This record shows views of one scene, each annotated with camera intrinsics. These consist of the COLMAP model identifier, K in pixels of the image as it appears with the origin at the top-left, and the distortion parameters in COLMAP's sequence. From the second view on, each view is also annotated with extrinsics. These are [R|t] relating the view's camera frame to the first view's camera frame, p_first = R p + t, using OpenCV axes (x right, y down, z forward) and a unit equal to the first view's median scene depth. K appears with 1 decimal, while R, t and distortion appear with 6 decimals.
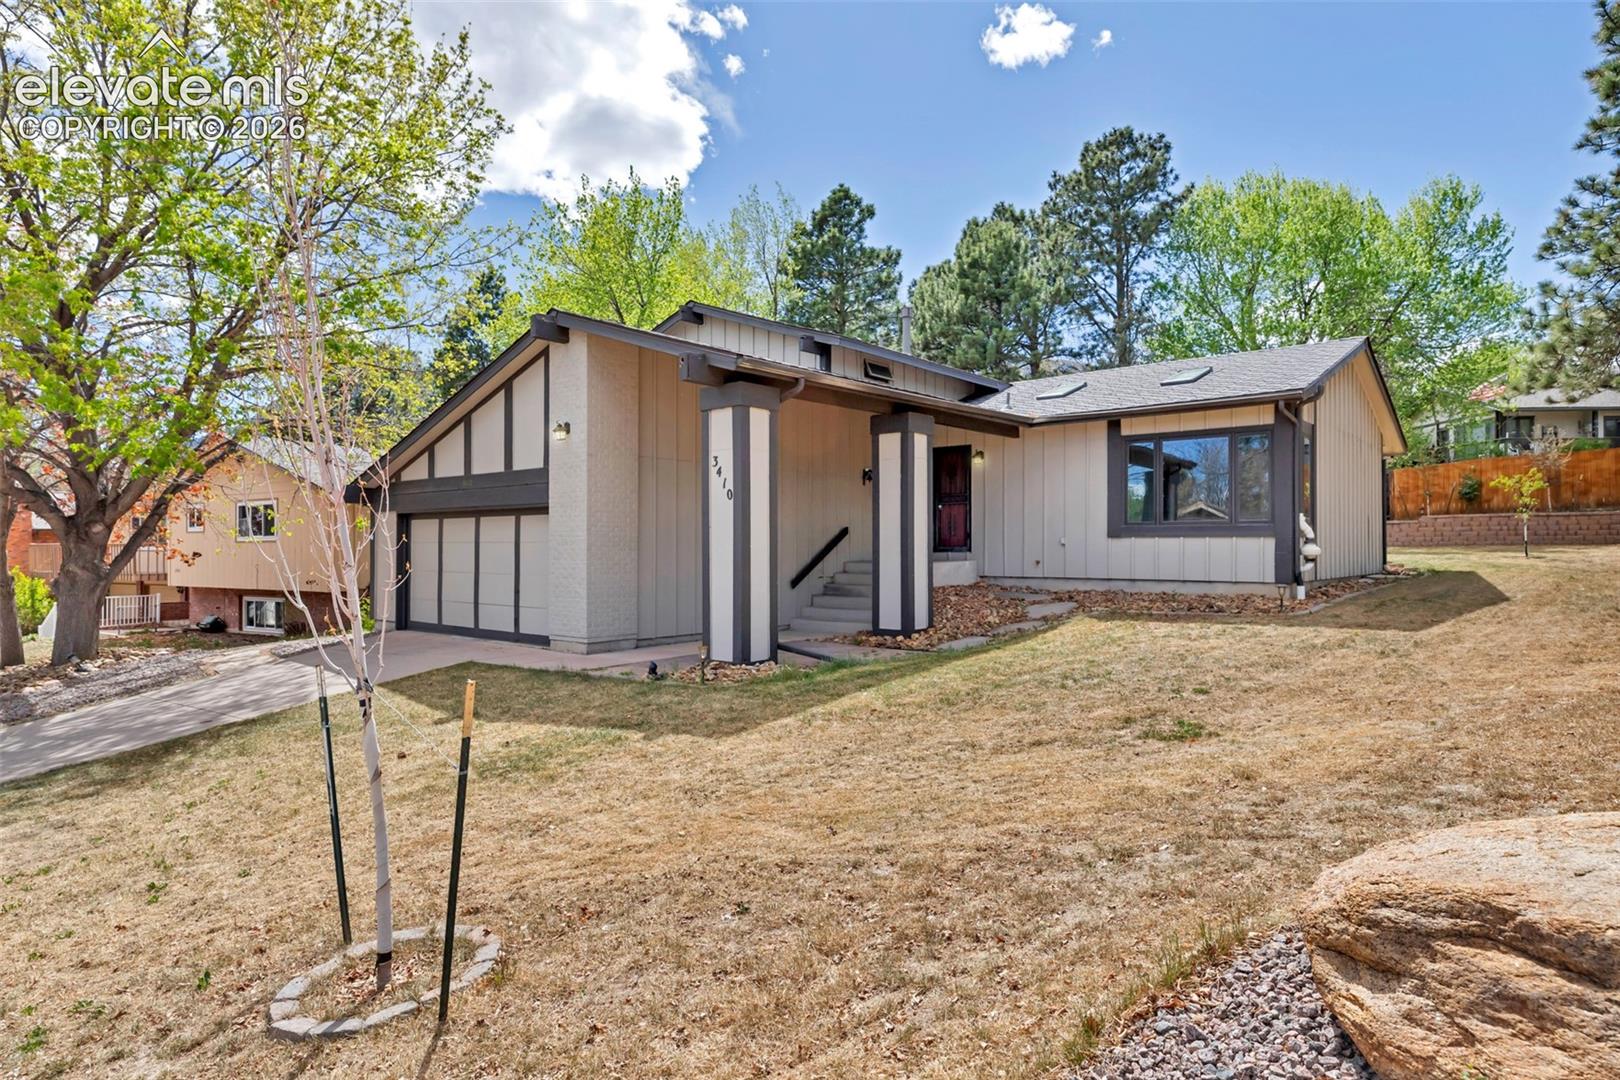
lens RADIAL K [[917.5, 0, 810.0], [0, 917.5, 540.0], [0, 0, 1]] dist [0.001050, 0.000089]
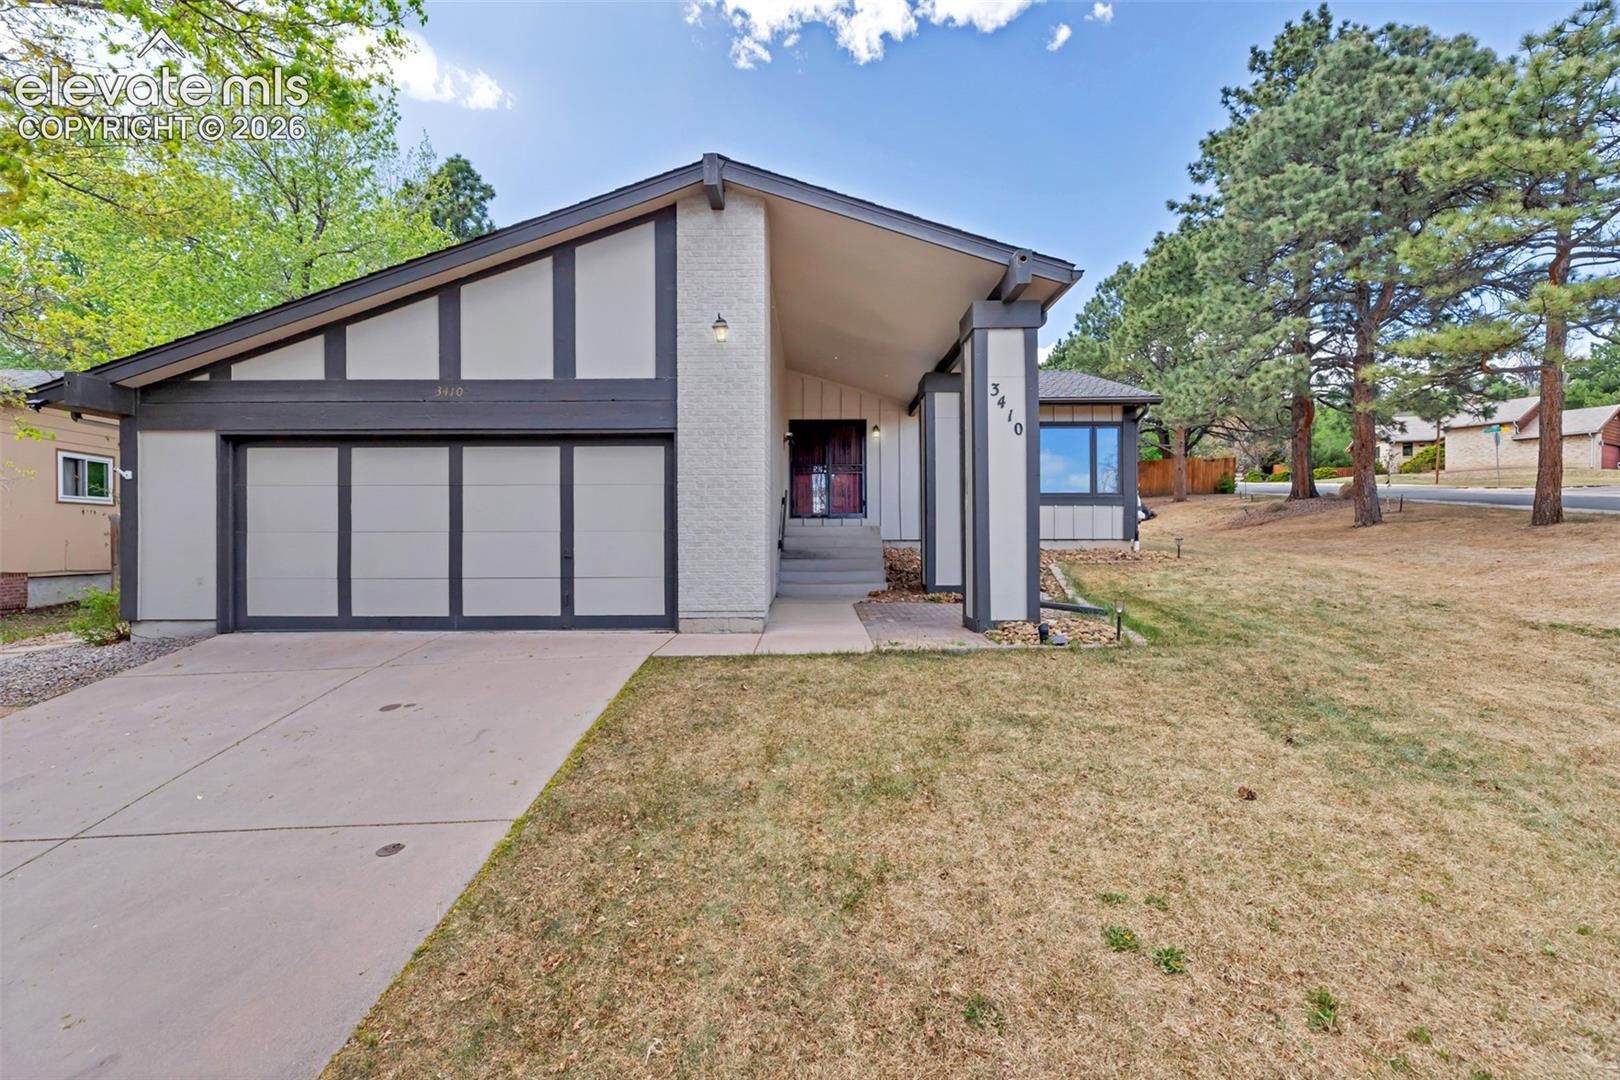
lens RADIAL K [[740.0, 0, 810.0], [0, 740.0, 540.0], [0, 0, 1]] dist [-0.000160, -0.000168]
pose [[0.758217, -0.002929, 0.651996, -0.543325], [-0.000472, 0.999987, 0.005042, 0.041095], [-0.652002, -0.004130, 0.758206, 0.459800]]
